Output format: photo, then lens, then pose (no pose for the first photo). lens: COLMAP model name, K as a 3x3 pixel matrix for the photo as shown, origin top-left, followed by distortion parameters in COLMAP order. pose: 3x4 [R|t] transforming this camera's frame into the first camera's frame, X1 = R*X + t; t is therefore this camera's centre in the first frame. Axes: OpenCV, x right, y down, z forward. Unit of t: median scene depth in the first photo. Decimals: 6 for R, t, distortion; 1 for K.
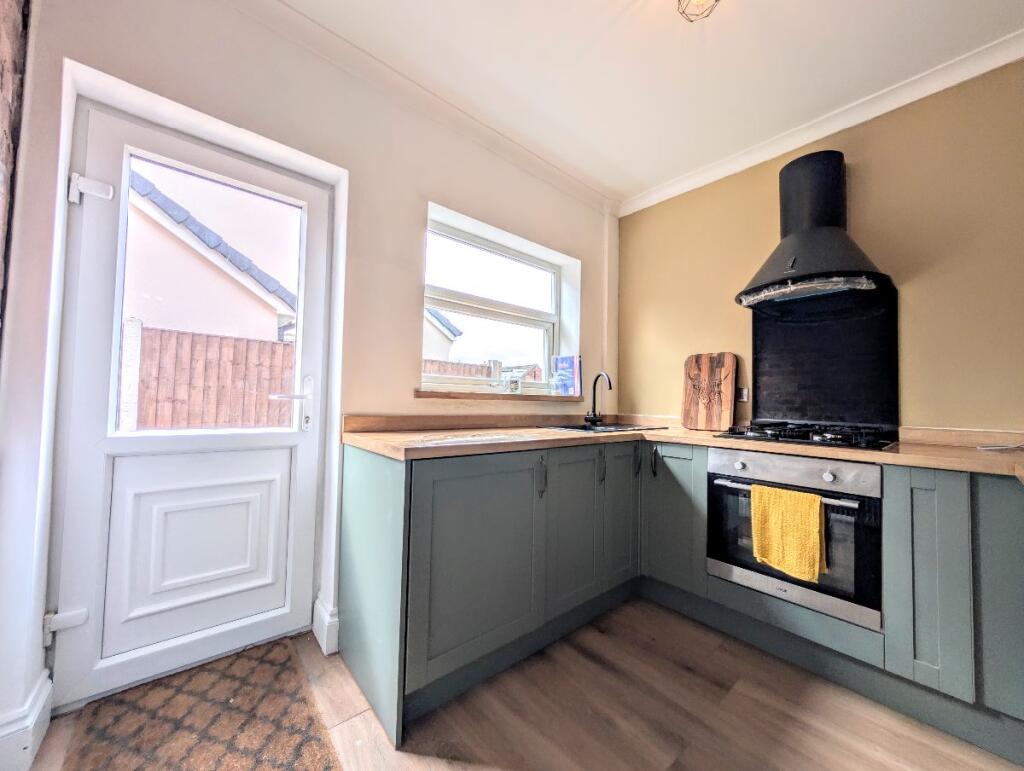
lens RADIAL K [[383.7, 0, 514.2], [0, 383.7, 386.5], [0, 0, 1]] dist [0.002217, -0.000108]
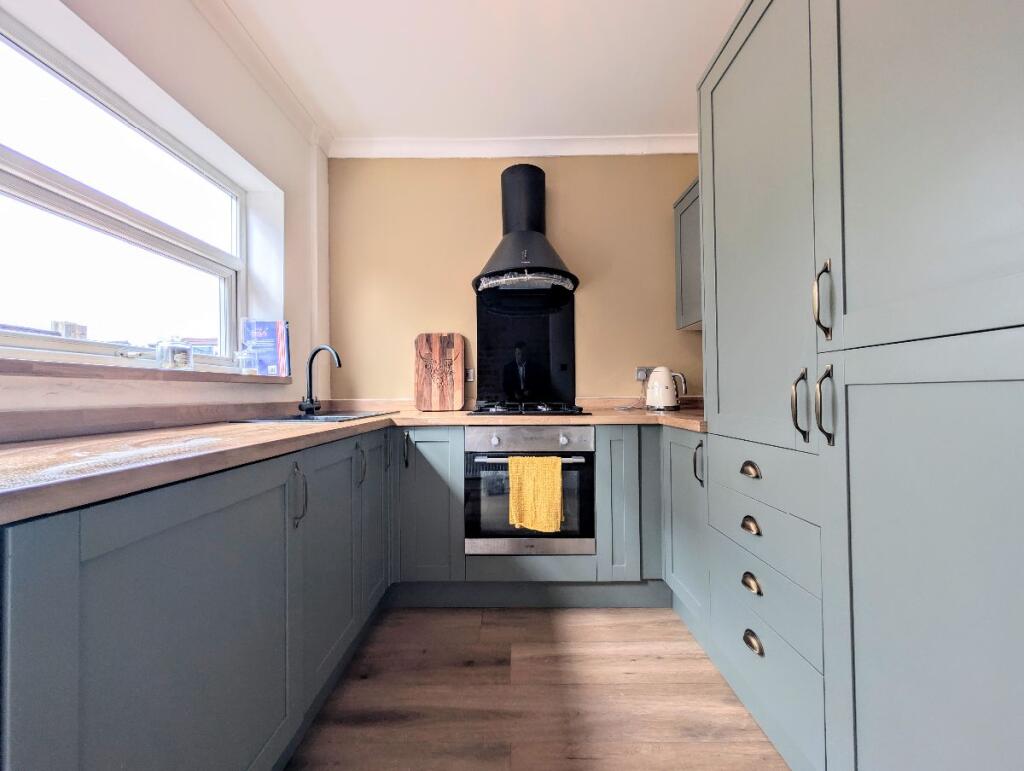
lens RADIAL K [[383.7, 0, 510.3], [0, 383.7, 387.2], [0, 0, 1]] dist [0.002217, -0.000108]
pose [[0.658711, -0.014793, 0.752251, -0.133774], [-0.007368, 0.999632, 0.026109, 0.029910], [-0.752360, -0.022741, 0.658359, 0.251955]]
